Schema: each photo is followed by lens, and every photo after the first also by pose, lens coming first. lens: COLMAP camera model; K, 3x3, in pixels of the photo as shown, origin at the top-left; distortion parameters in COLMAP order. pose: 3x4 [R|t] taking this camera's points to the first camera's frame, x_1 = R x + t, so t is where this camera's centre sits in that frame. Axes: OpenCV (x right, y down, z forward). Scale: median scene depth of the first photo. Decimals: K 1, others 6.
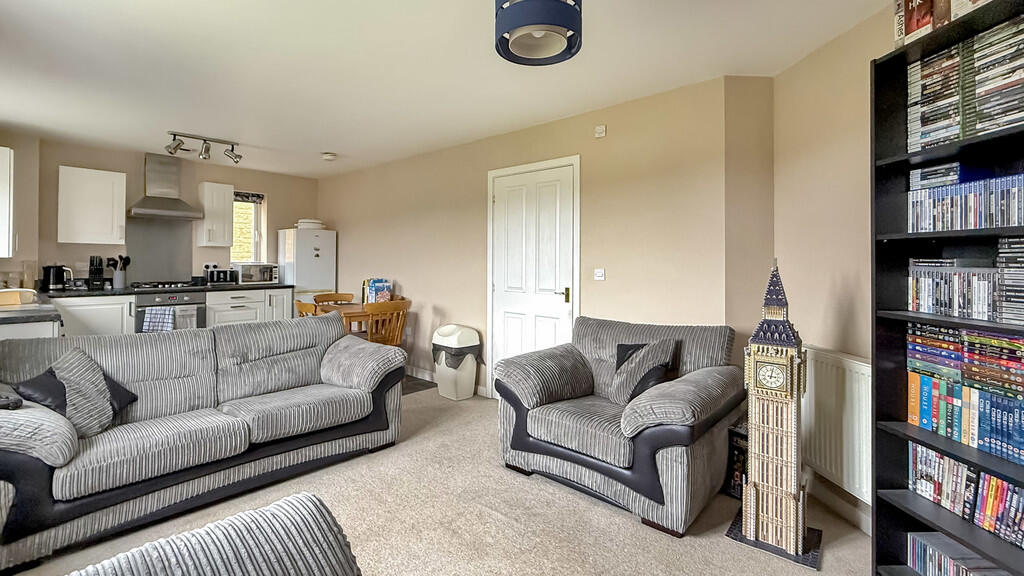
lens RADIAL K [[460.6, 0, 508.8], [0, 460.6, 253.0], [0, 0, 1]] dist [-0.000846, -0.000009]
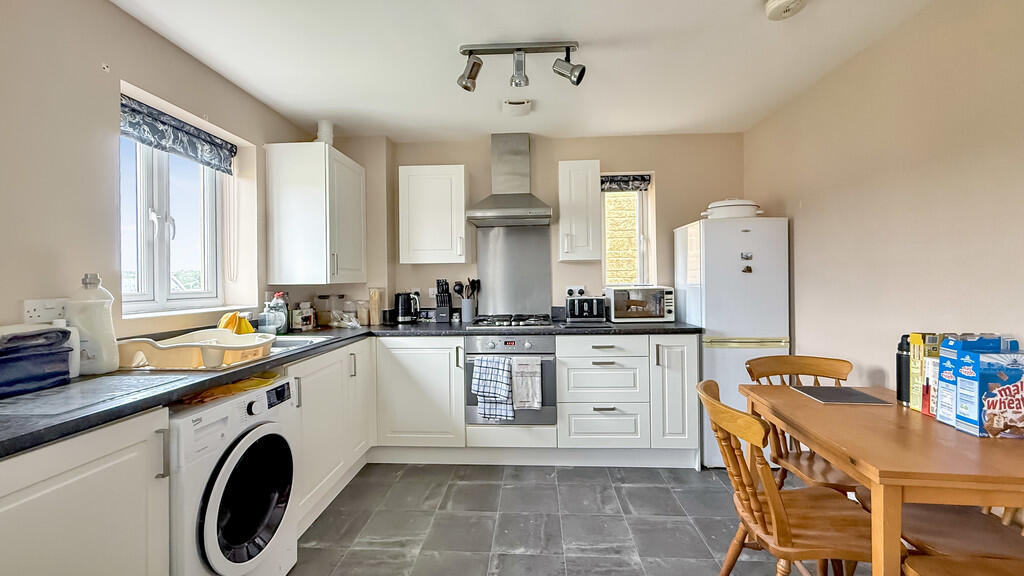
lens RADIAL K [[401.1, 0, 512.0], [0, 401.1, 288.0], [0, 0, 1]] dist [0.000110, 0.000004]
pose [[0.626430, -0.005320, -0.779459, -0.268518], [0.031740, 0.999321, 0.018689, 0.010306], [0.778831, -0.036448, 0.626174, 0.596841]]
